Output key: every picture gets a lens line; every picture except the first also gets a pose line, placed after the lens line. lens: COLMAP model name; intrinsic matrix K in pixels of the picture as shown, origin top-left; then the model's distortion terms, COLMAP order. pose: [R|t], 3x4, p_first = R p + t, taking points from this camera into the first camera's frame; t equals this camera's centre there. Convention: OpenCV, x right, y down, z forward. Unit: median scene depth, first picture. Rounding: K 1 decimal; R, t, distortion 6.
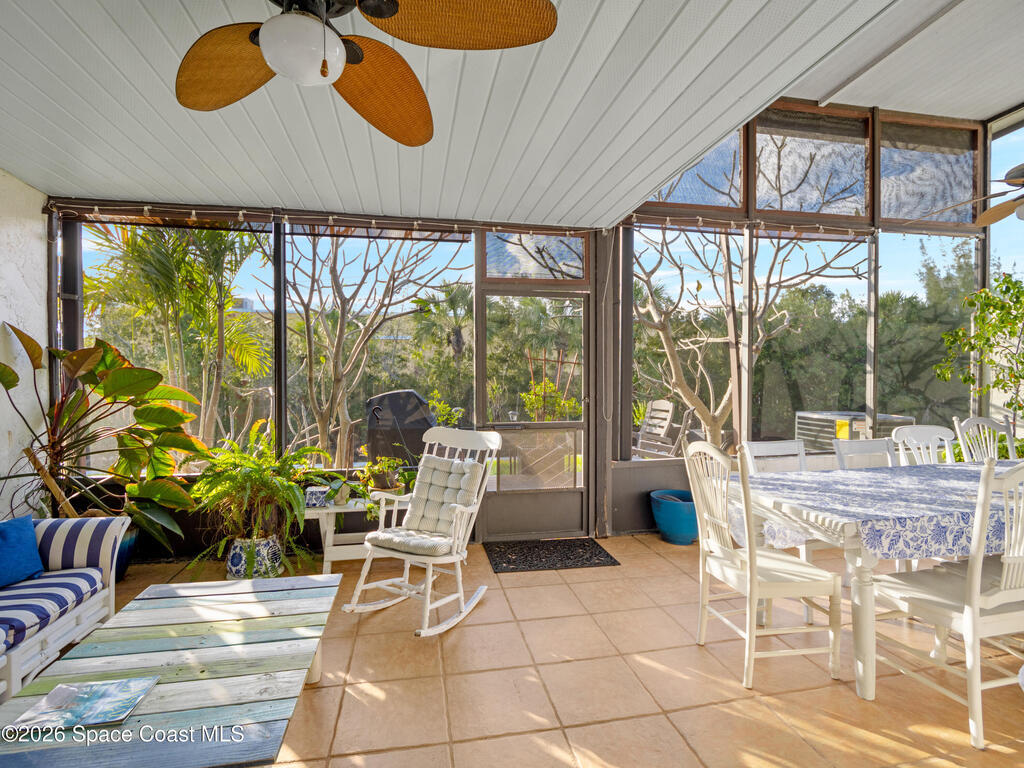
lens RADIAL K [[496.9, 0, 511.8], [0, 496.9, 377.0], [0, 0, 1]] dist [-0.025452, -0.000661]
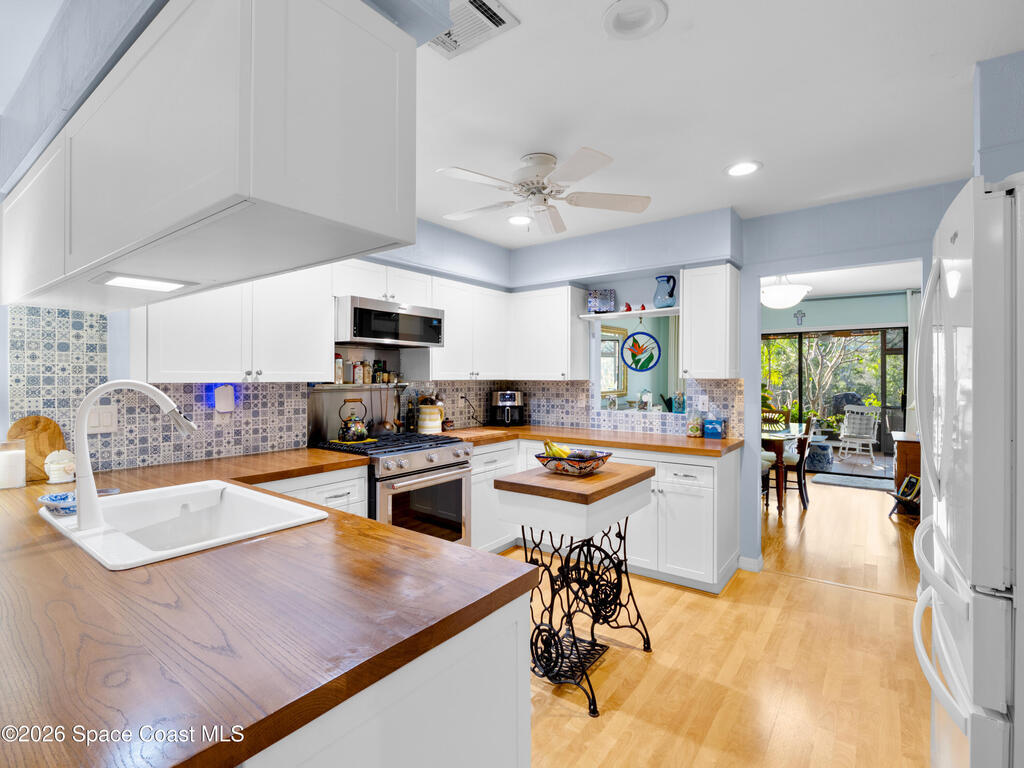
lens RADIAL K [[496.9, 0, 516.8], [0, 496.9, 379.7], [0, 0, 1]] dist [-0.025452, -0.000661]
pose [[0.670320, -0.003793, -0.742062, 0.536472], [-0.003619, 0.999958, -0.008381, -0.010231], [0.742063, 0.008303, 0.670278, -2.064038]]
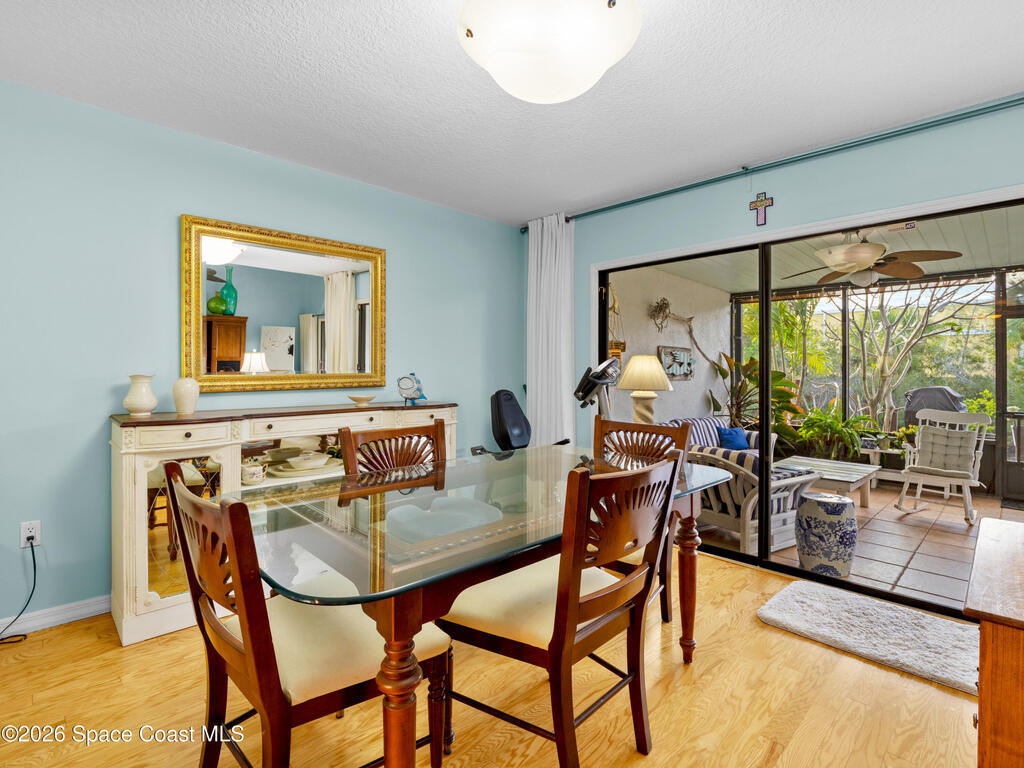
lens RADIAL K [[496.9, 0, 513.3], [0, 496.9, 375.7], [0, 0, 1]] dist [-0.025452, -0.000661]
pose [[0.539594, 0.002394, -0.841922, 0.333809], [-0.008821, 0.999957, -0.002810, 0.014494], [0.841879, 0.008943, 0.539592, -0.856679]]
